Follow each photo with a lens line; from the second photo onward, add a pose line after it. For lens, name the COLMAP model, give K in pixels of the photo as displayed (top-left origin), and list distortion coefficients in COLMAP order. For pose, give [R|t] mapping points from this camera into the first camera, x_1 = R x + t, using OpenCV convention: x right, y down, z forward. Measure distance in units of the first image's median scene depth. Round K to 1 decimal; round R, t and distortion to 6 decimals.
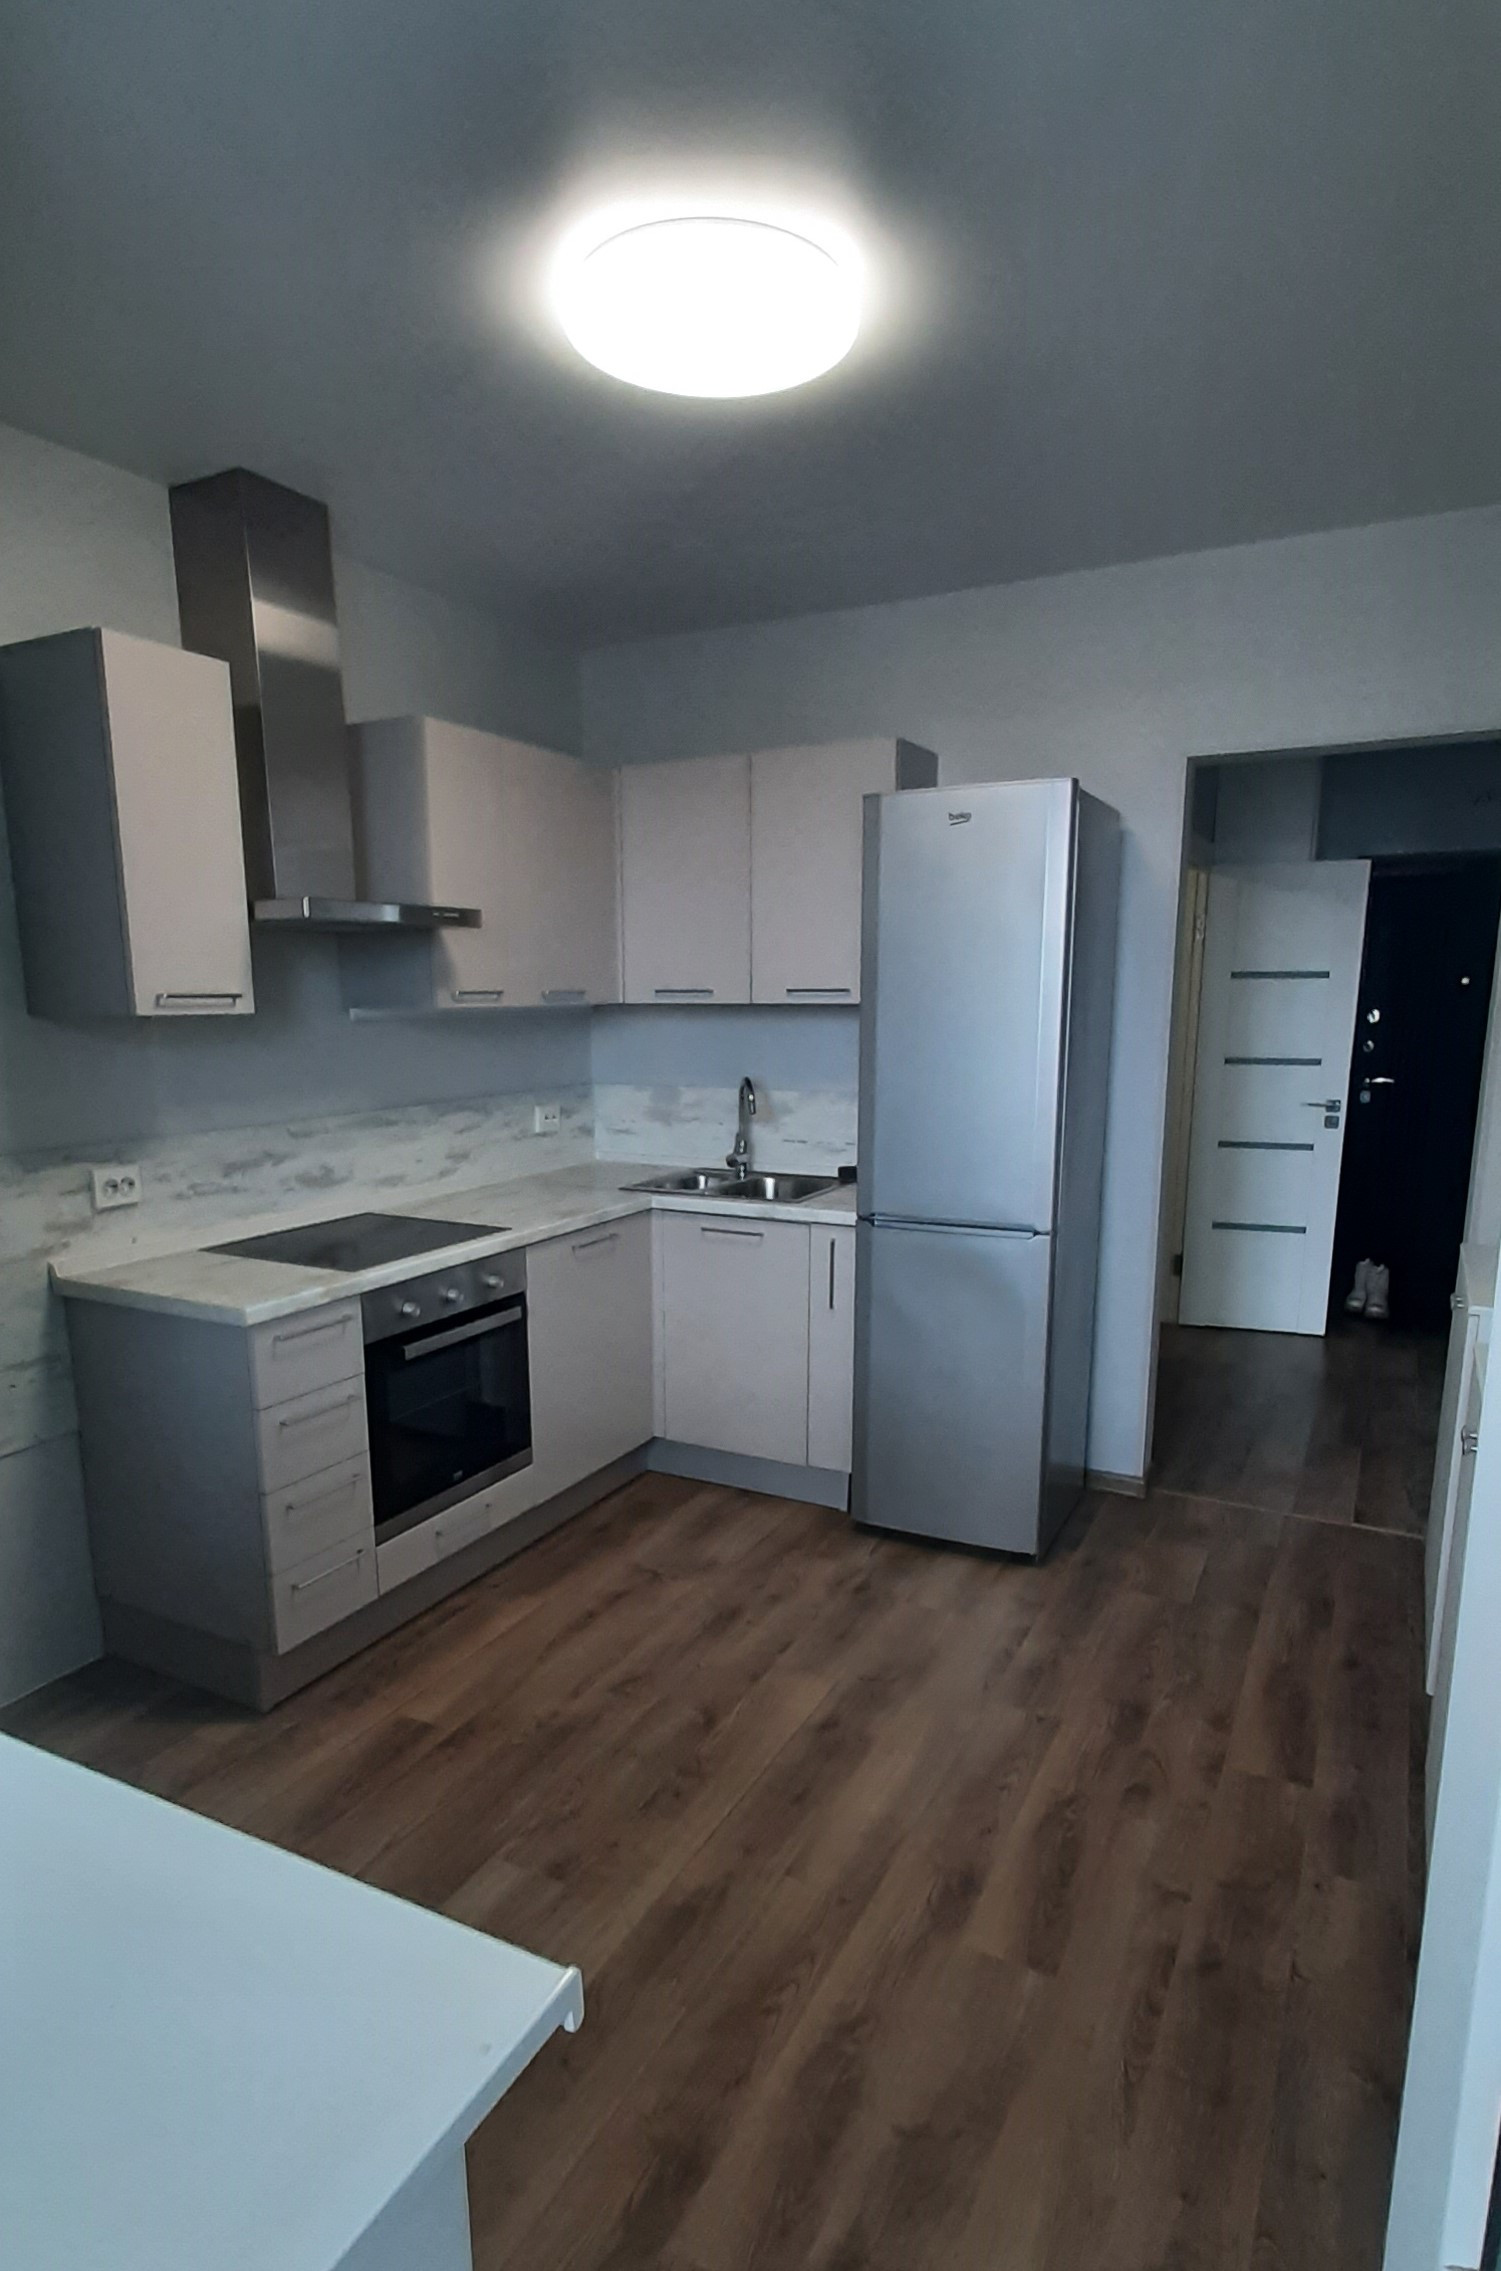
lens RADIAL K [[1282.1, 0, 720.2], [0, 1282.1, 1256.5], [0, 0, 1]] dist [-0.008527, 0.001354]
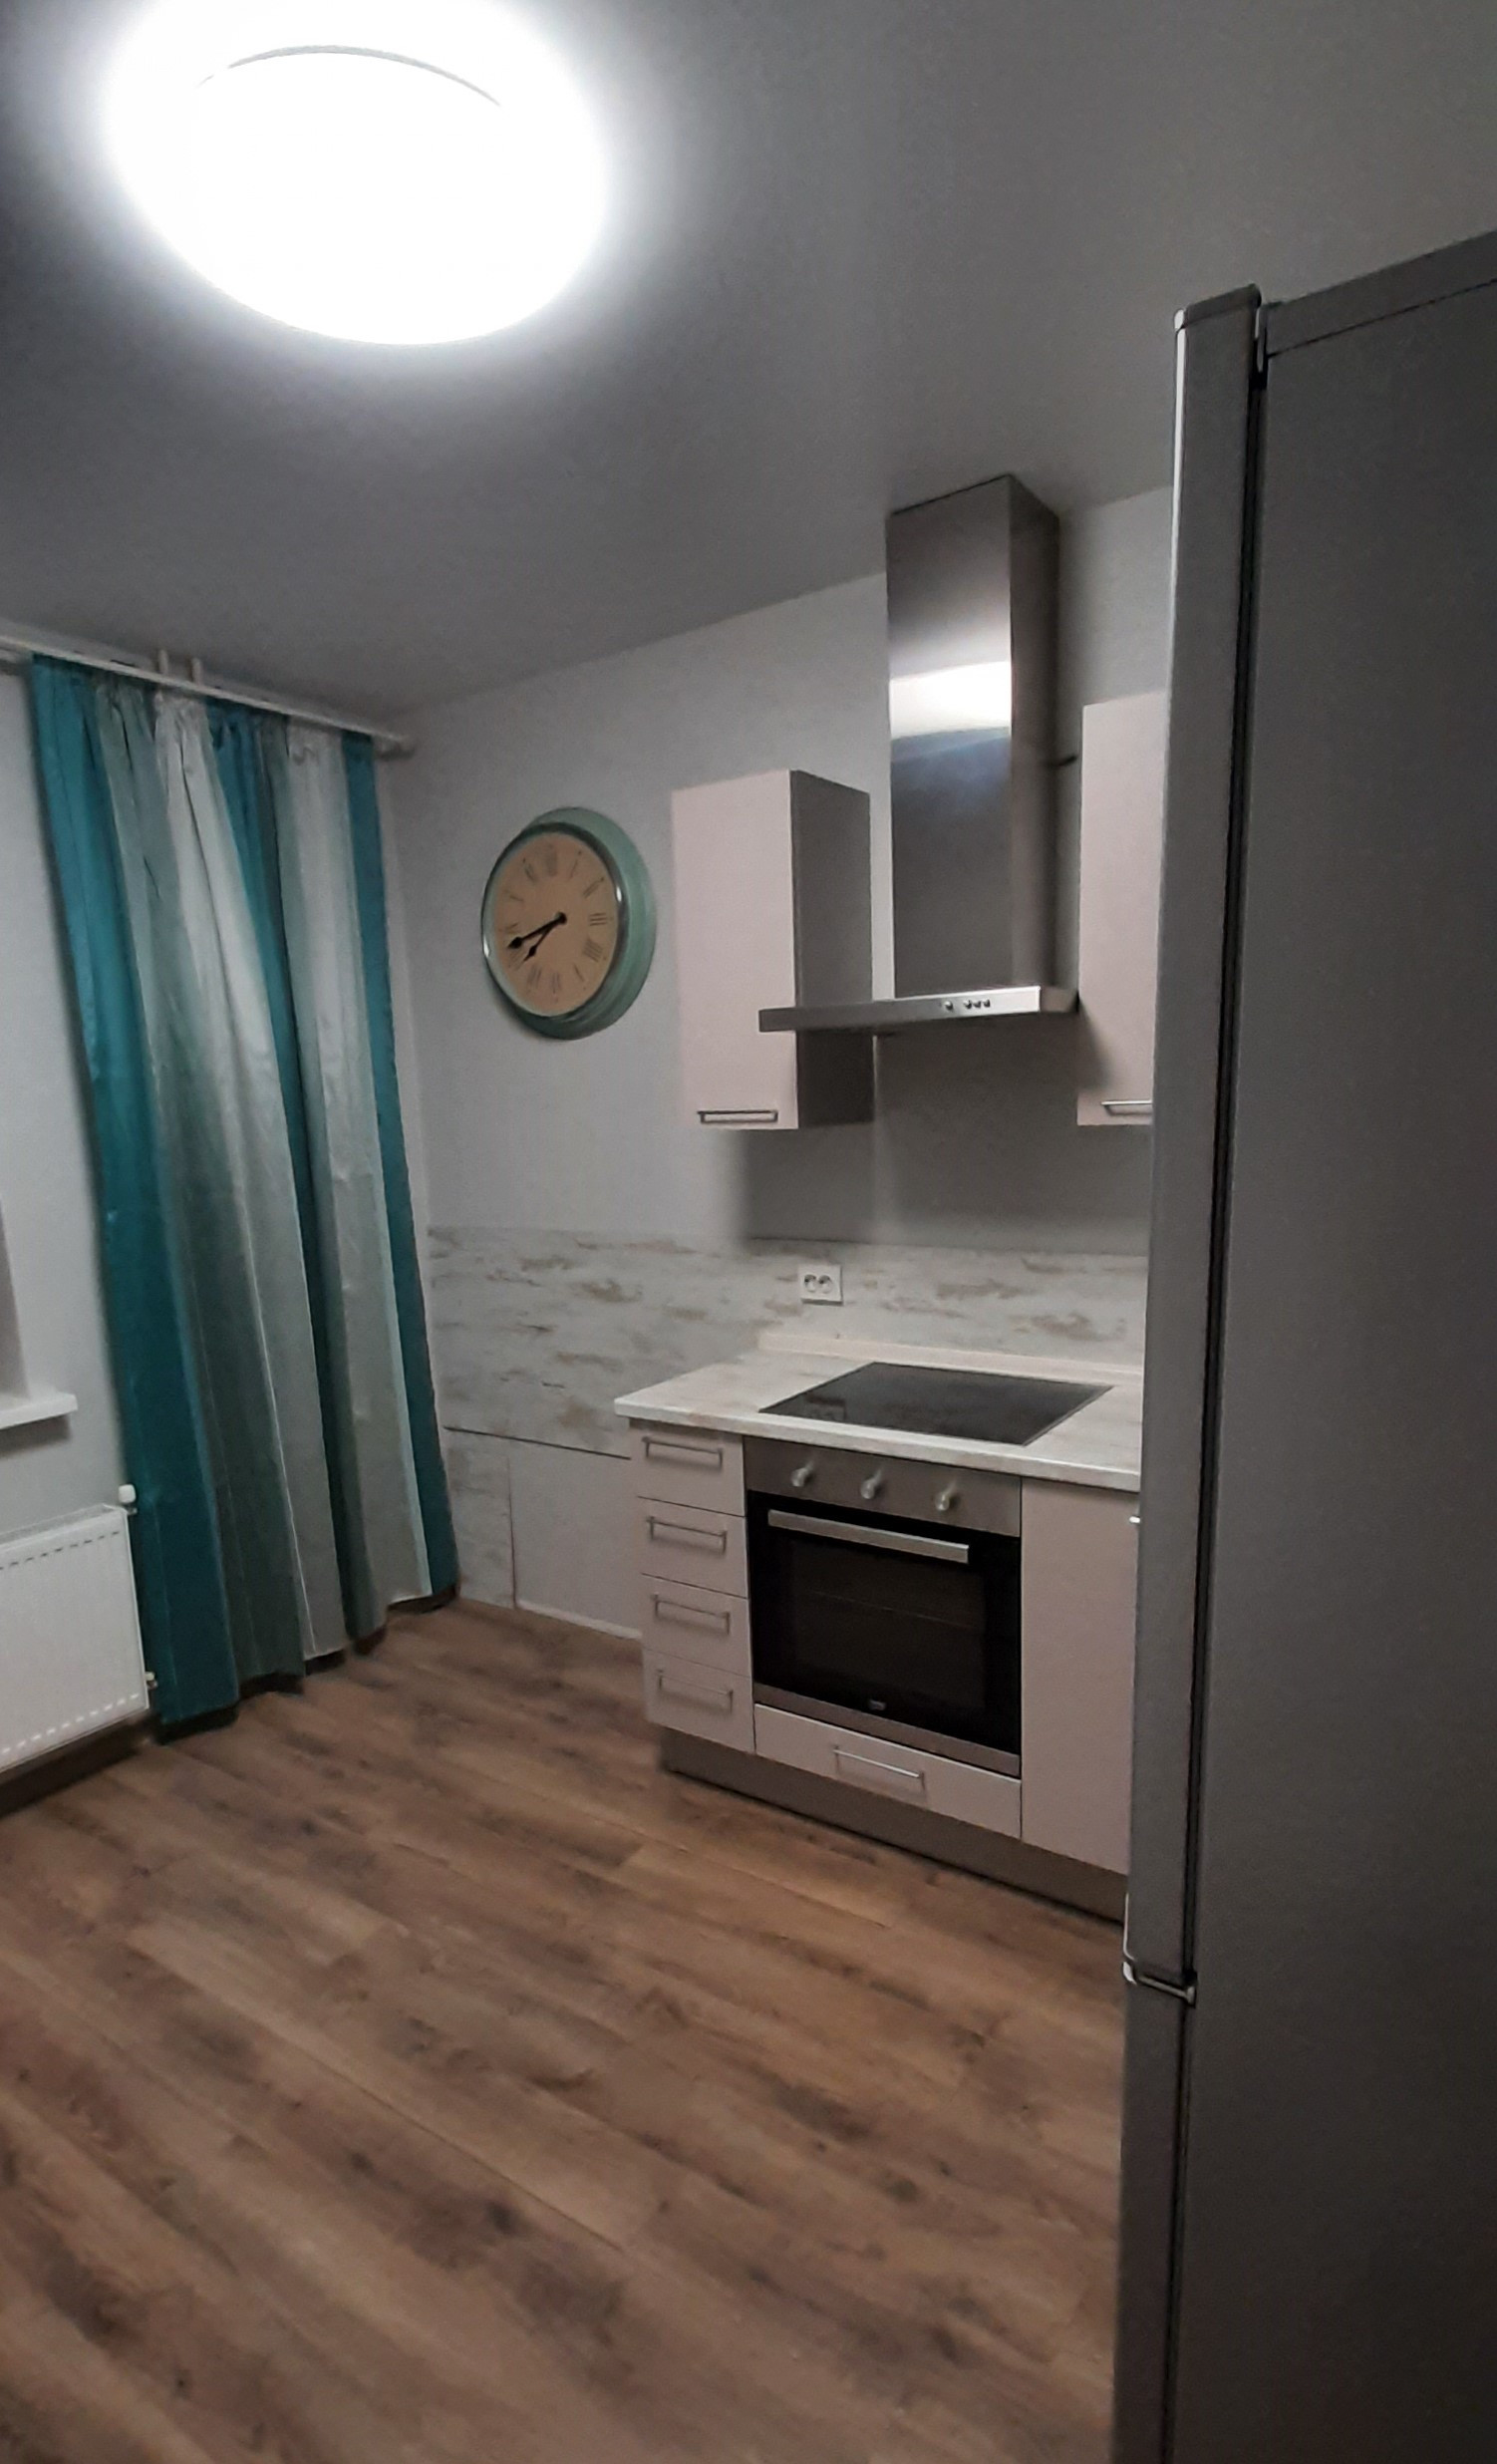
lens RADIAL K [[1276.1, 0, 708.6], [0, 1276.1, 1326.3], [0, 0, 1]] dist [0.000300, -0.003037]
pose [[-0.123400, 0.195375, -0.972934, 0.504655], [-0.163892, 0.962952, 0.214157, -0.198905], [0.978730, 0.185883, -0.086808, 0.856555]]
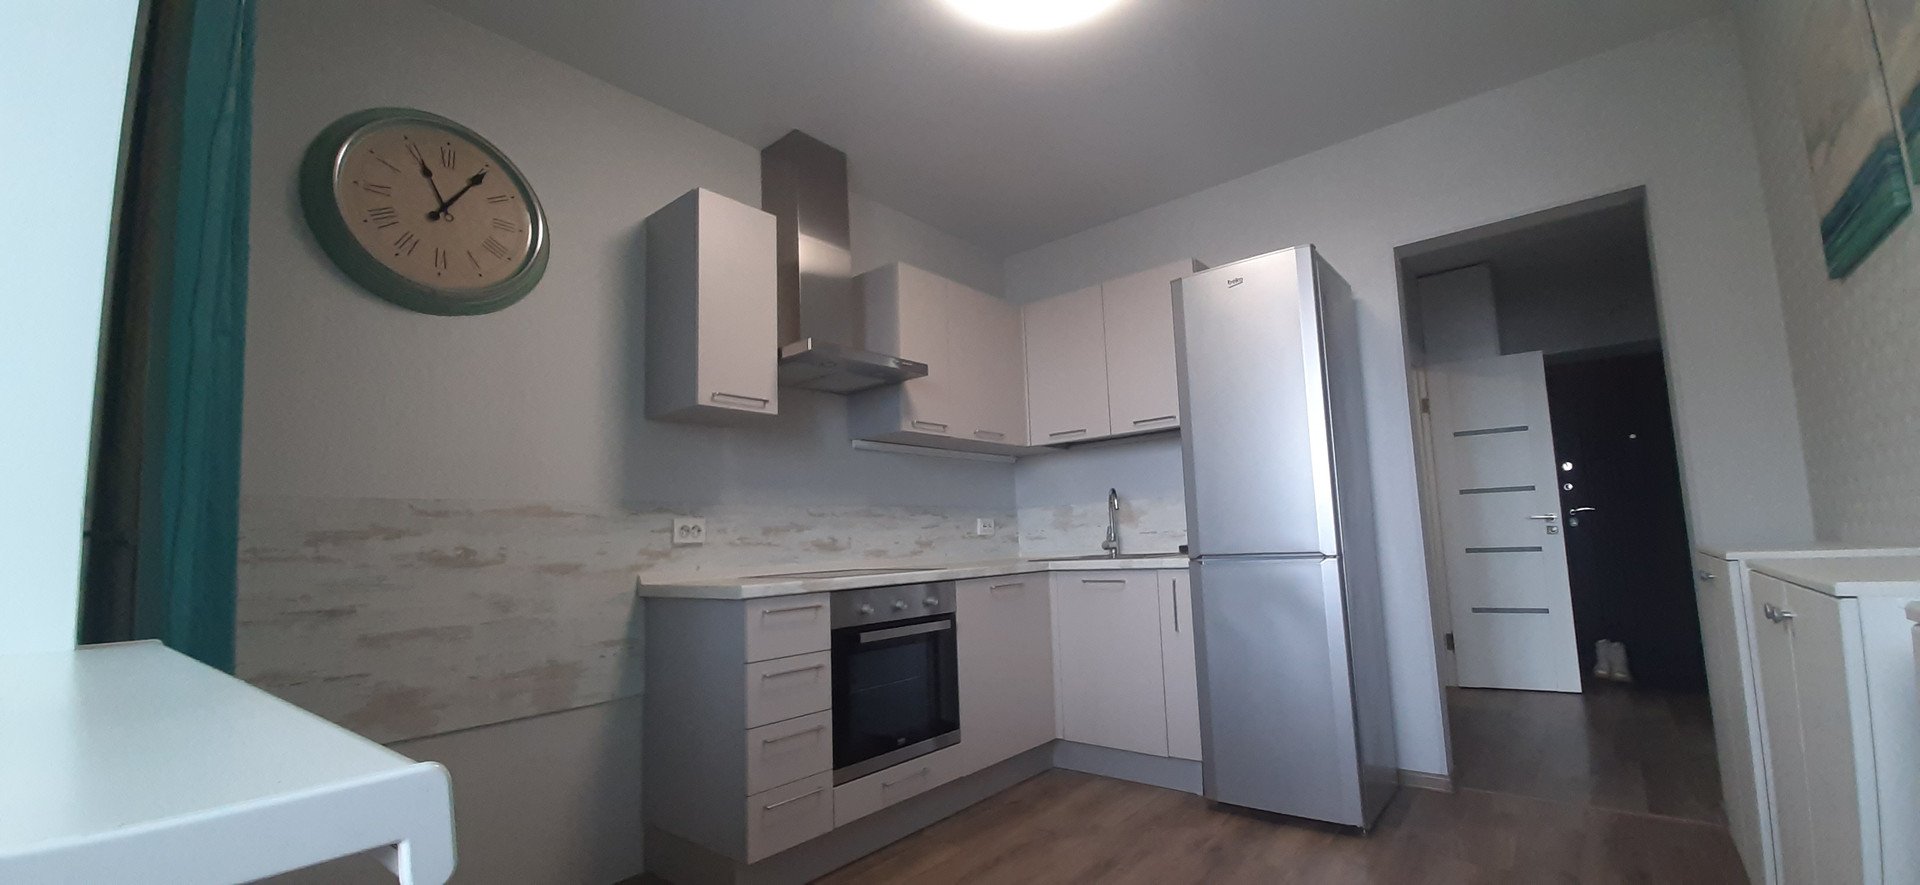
lens RADIAL K [[752.3, 0, 984.8], [0, 752.3, 464.9], [0, 0, 1]] dist [-0.006982, -0.000822]
pose [[0.981492, -0.054783, -0.183500, 0.043900], [-0.003417, 0.953047, -0.302804, 0.121833], [0.191472, 0.297826, 0.935221, 0.163326]]
